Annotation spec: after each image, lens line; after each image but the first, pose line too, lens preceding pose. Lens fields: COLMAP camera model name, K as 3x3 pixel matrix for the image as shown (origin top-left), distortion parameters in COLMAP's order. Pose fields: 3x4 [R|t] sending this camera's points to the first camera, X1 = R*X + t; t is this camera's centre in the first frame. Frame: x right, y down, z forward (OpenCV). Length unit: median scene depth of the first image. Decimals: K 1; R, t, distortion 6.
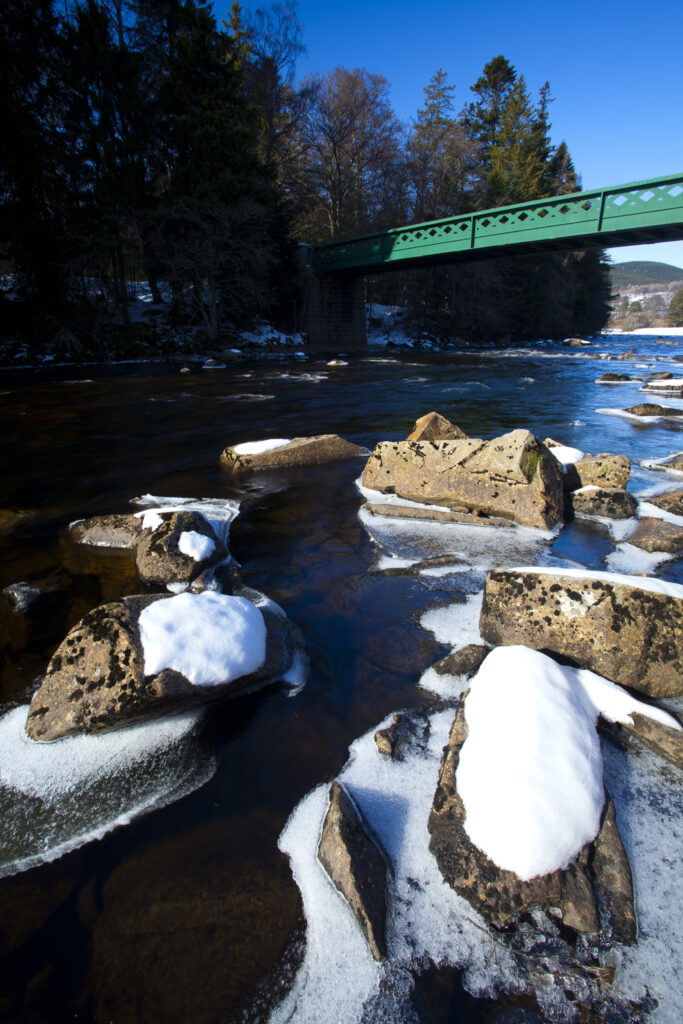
lens RADIAL K [[513.5, 0, 332.2], [0, 513.5, 504.4], [0, 0, 1]] dist [-0.066347, 0.026027]
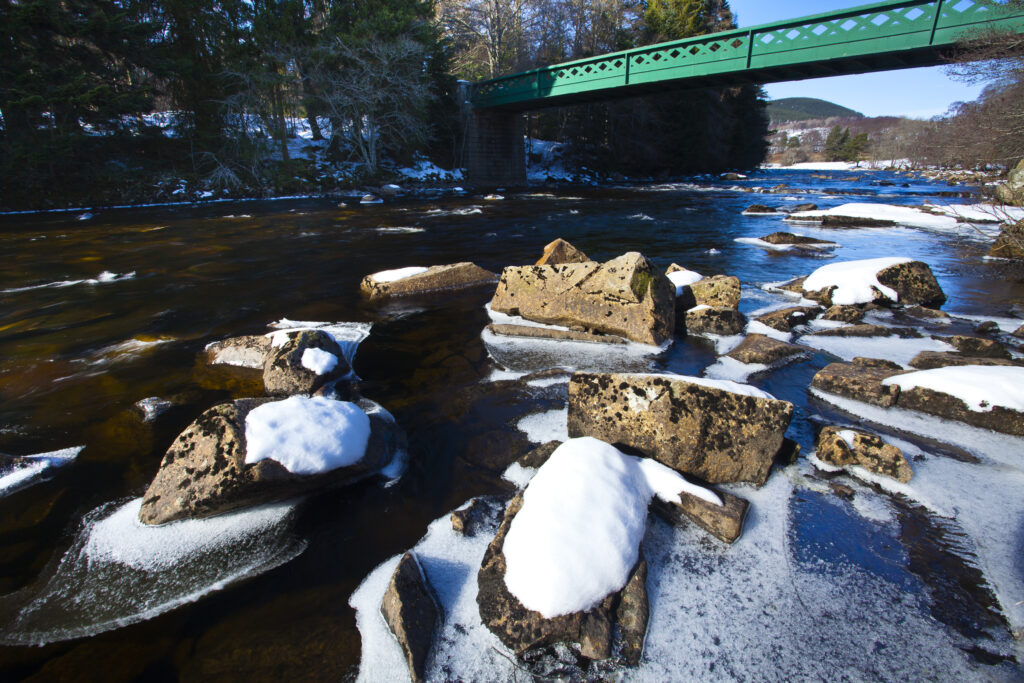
lens RADIAL K [[513.5, 0, 509.5], [0, 513.5, 332.3], [0, 0, 1]] dist [-0.066347, 0.026027]
pose [[0.999685, -0.010621, 0.022748, 0.104079], [0.010948, 0.999838, -0.014277, 0.038342], [-0.022593, 0.014522, 0.999639, -0.070420]]
